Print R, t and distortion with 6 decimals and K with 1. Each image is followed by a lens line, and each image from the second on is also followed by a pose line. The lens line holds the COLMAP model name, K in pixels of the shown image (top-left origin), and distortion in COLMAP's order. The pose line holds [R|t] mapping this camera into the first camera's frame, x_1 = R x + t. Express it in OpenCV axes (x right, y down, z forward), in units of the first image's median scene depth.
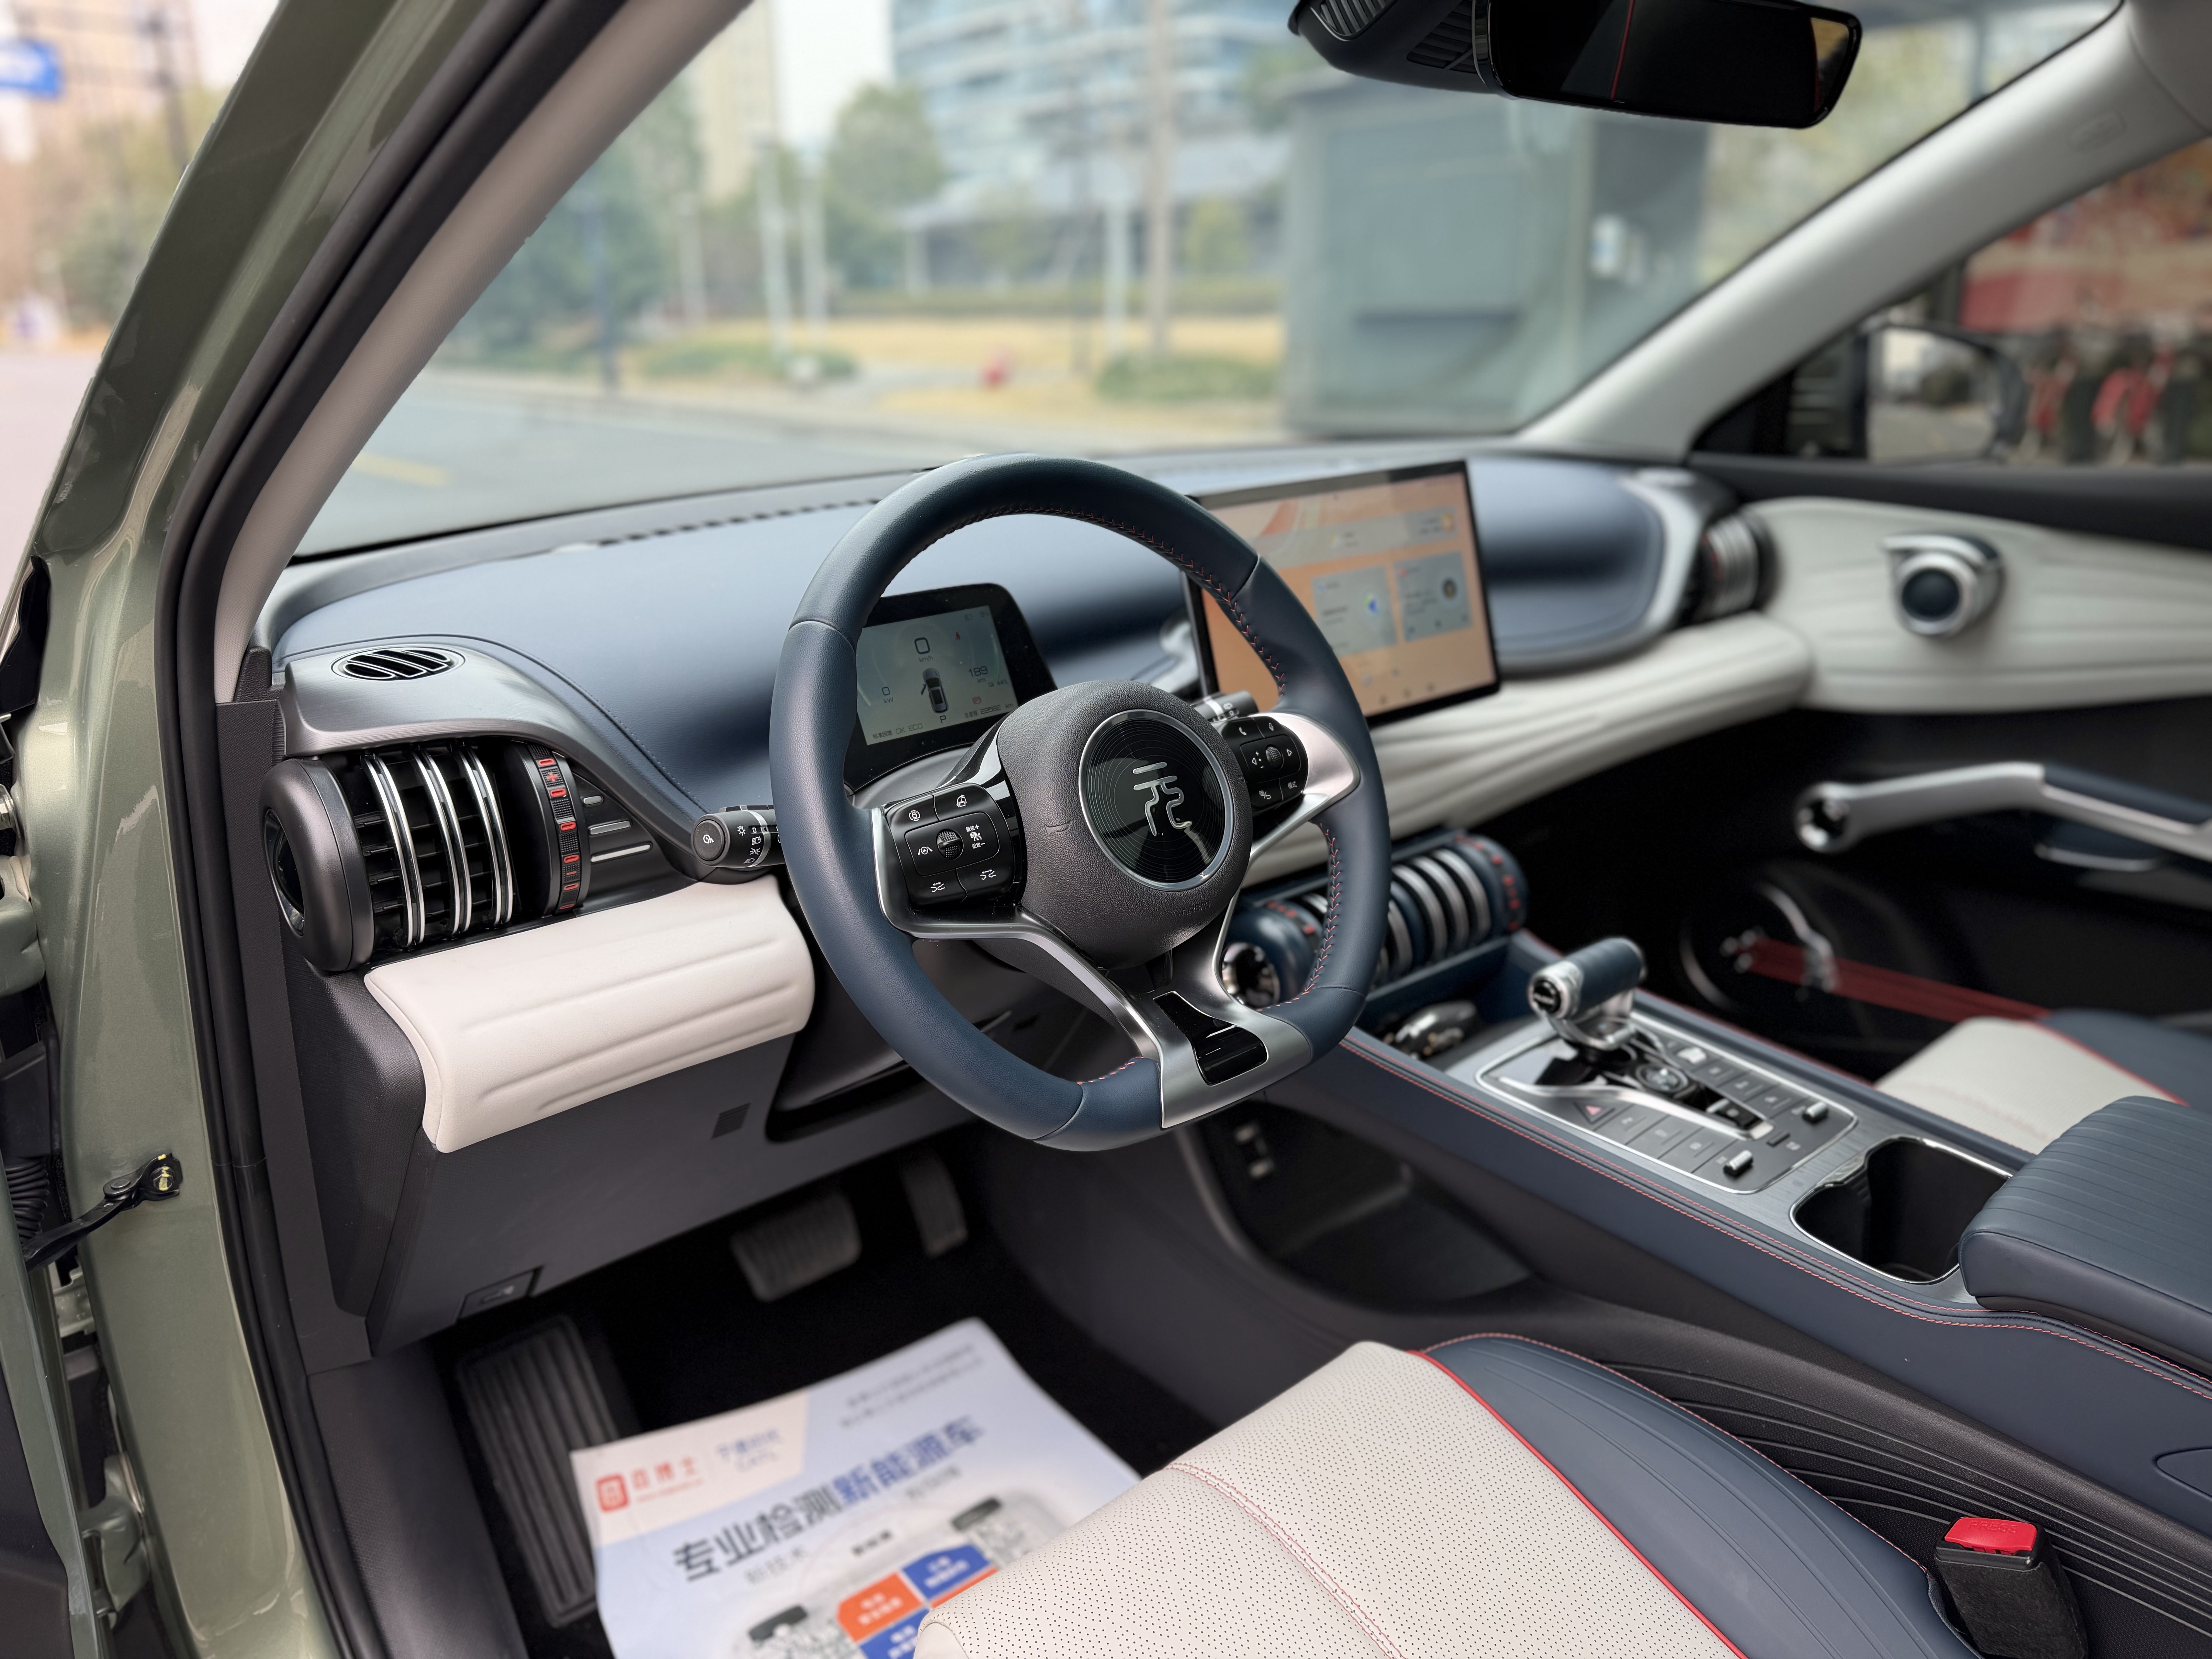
lens RADIAL K [[1578.2, 0, 1102.2], [0, 1578.2, 871.9], [0, 0, 1]] dist [0.000701, 0.001197]
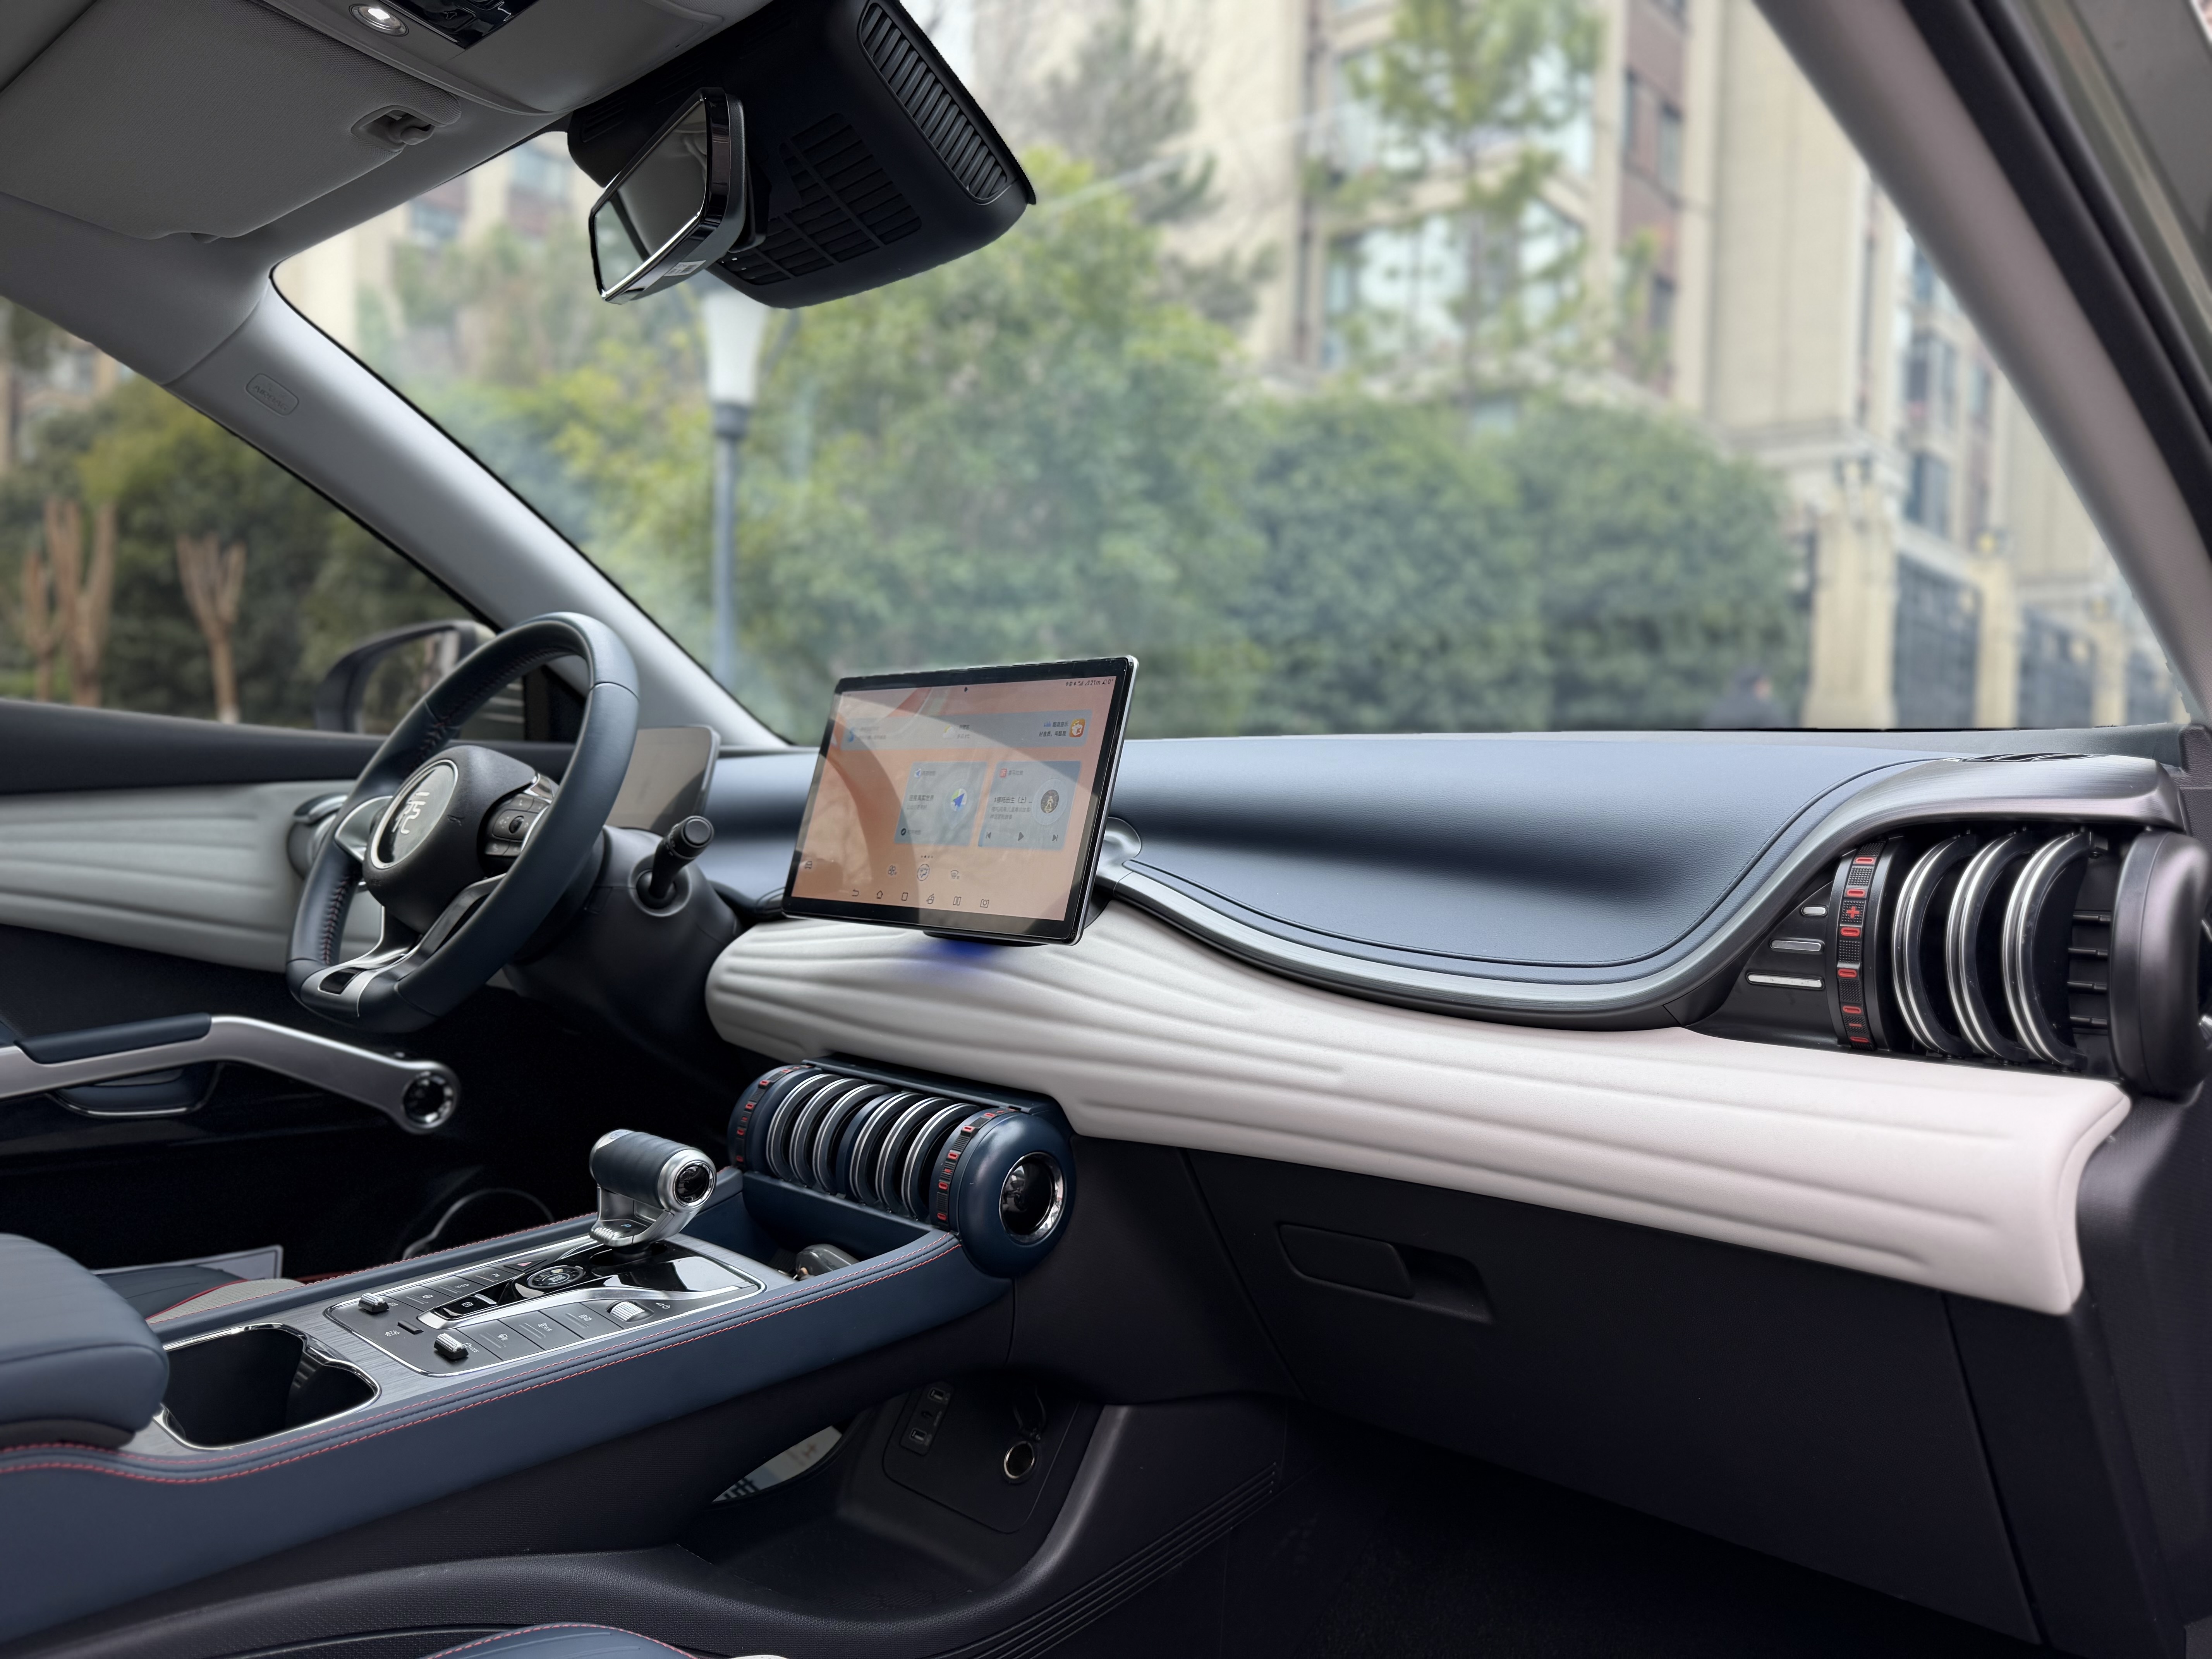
lens RADIAL K [[1572.4, 0, 1108.8], [0, 1572.4, 819.9], [0, 0, 1]] dist [0.085542, -0.158334]
pose [[0.109712, 0.023974, -0.993674, 0.883876], [-0.363026, 0.931613, -0.017605, -0.138944], [0.925297, 0.362661, 0.110912, 0.785052]]
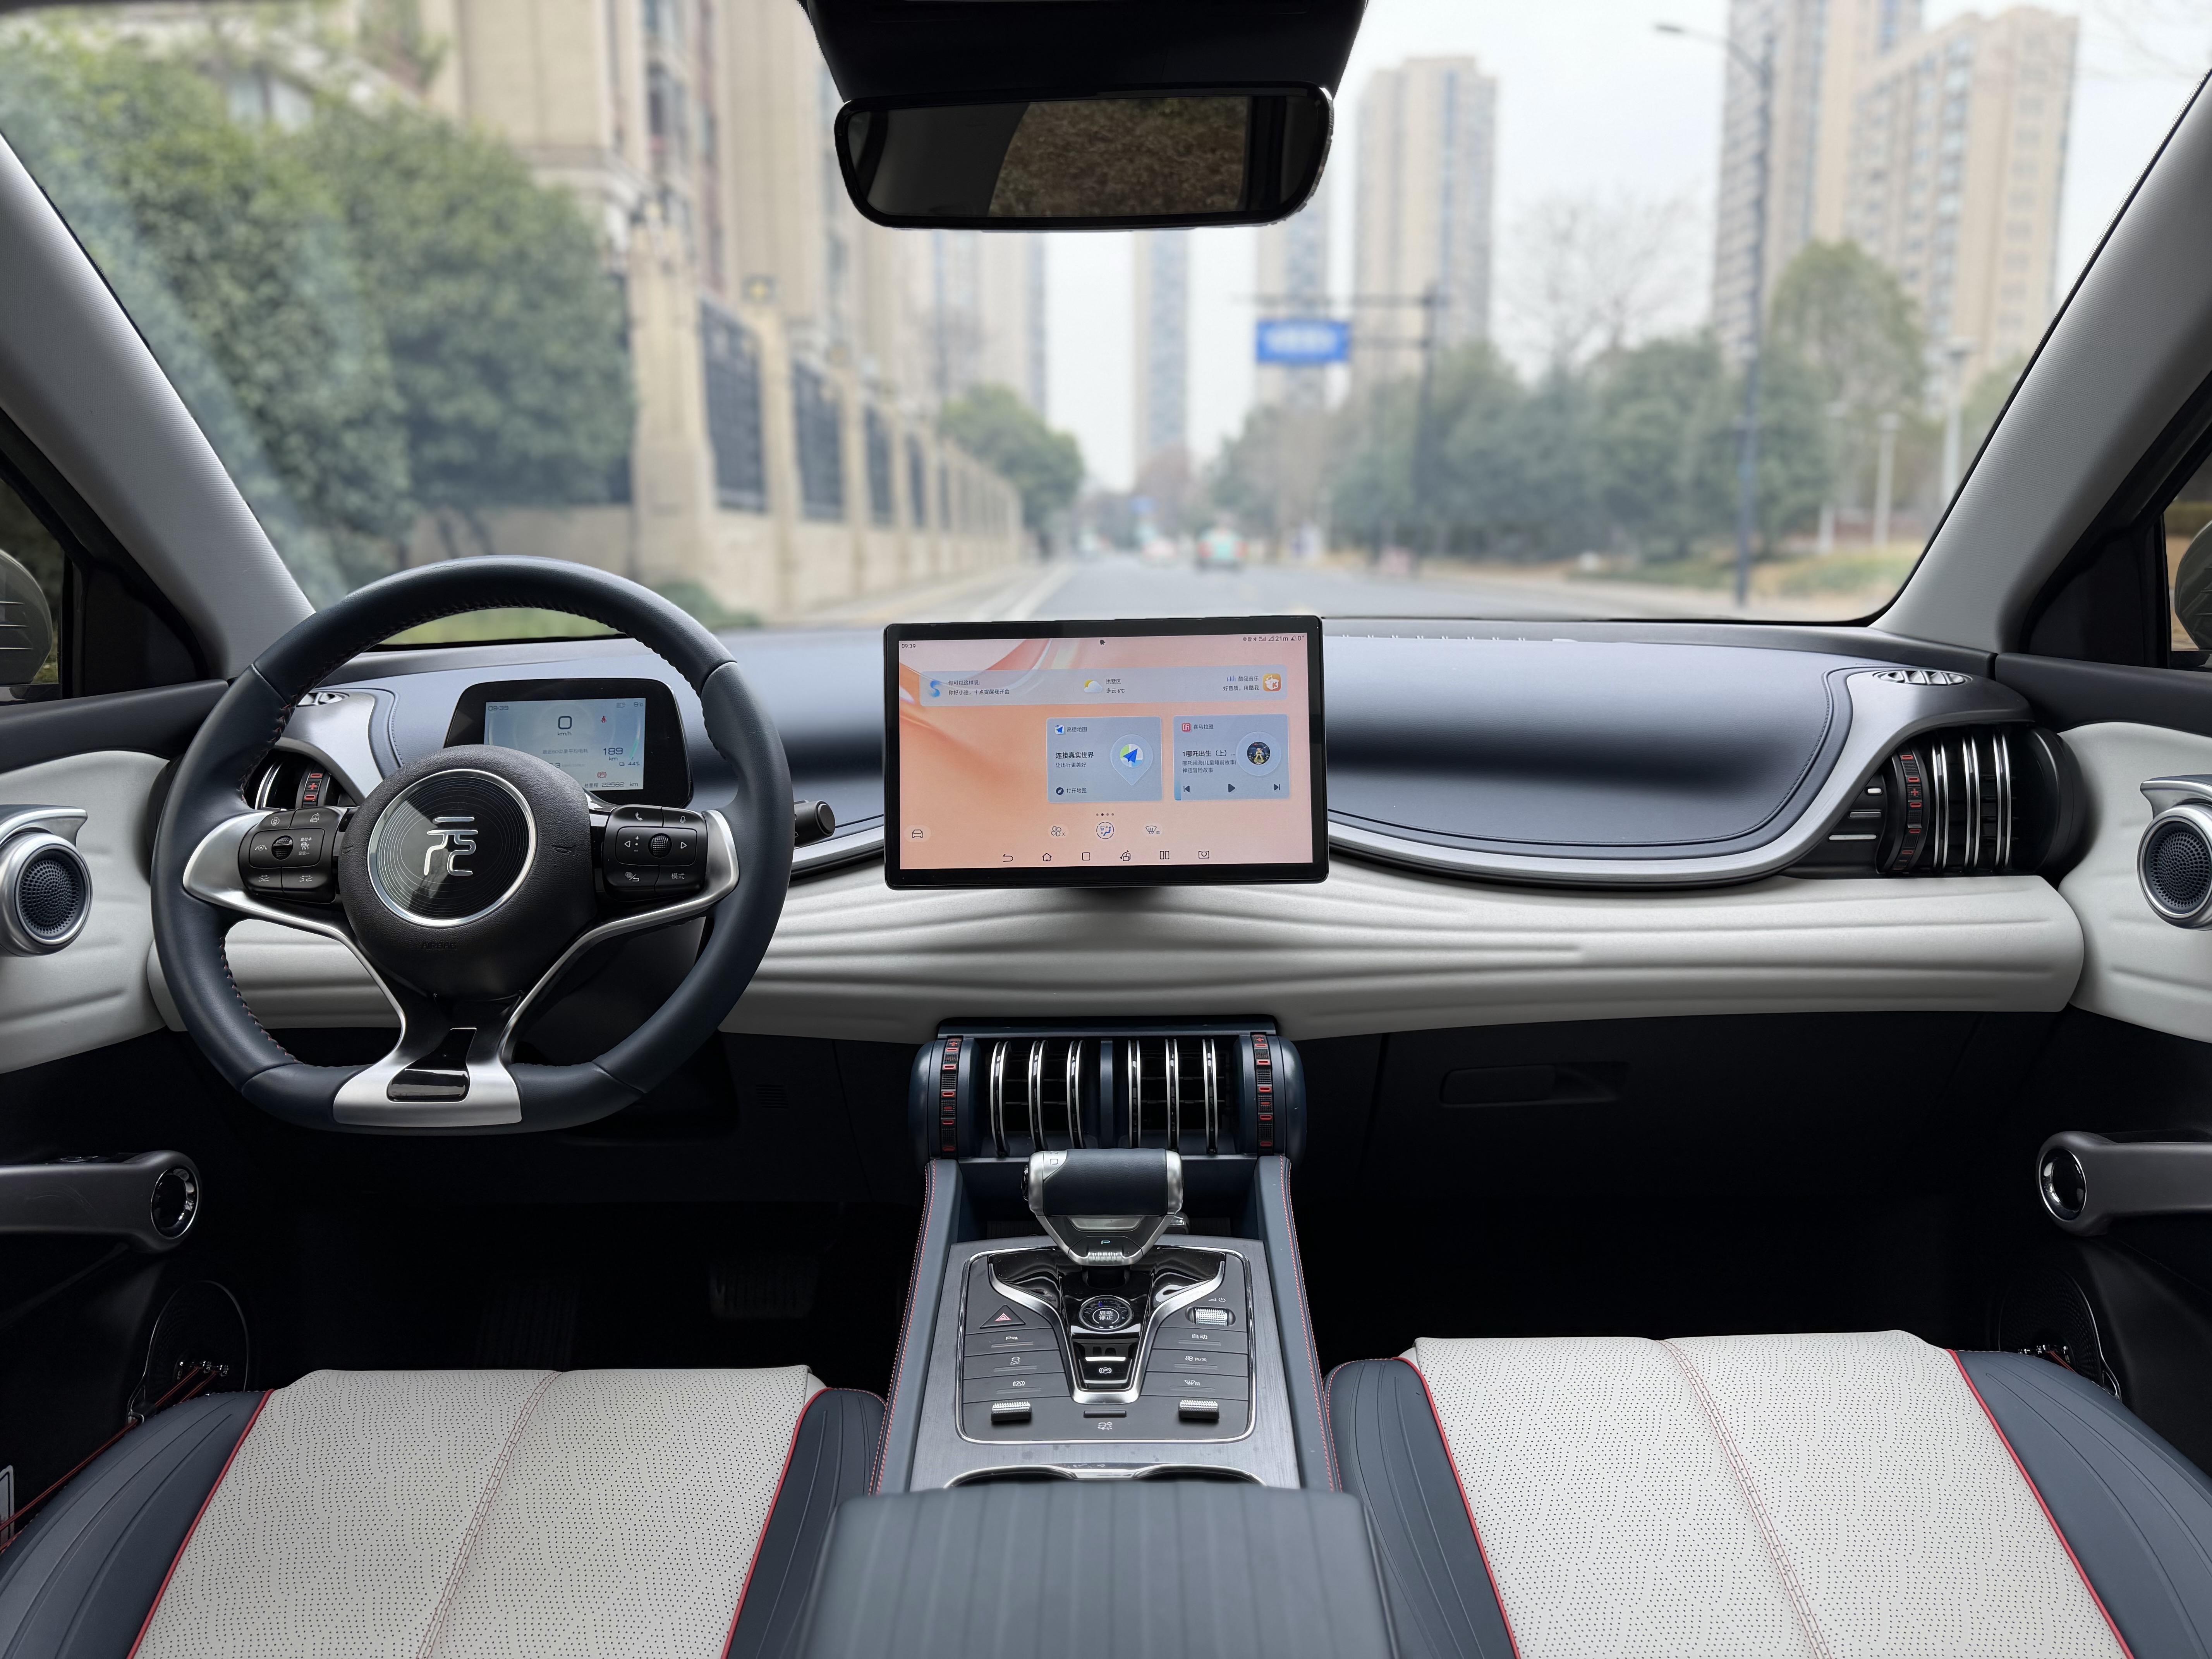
lens RADIAL K [[1539.4, 0, 1101.2], [0, 1539.4, 825.4], [0, 0, 1]] dist [0.088913, -0.122477]
pose [[0.755411, 0.120562, -0.644065, 0.608803], [-0.219087, 0.972829, -0.074860, -0.043388], [0.617540, 0.197656, 0.761299, 0.229797]]
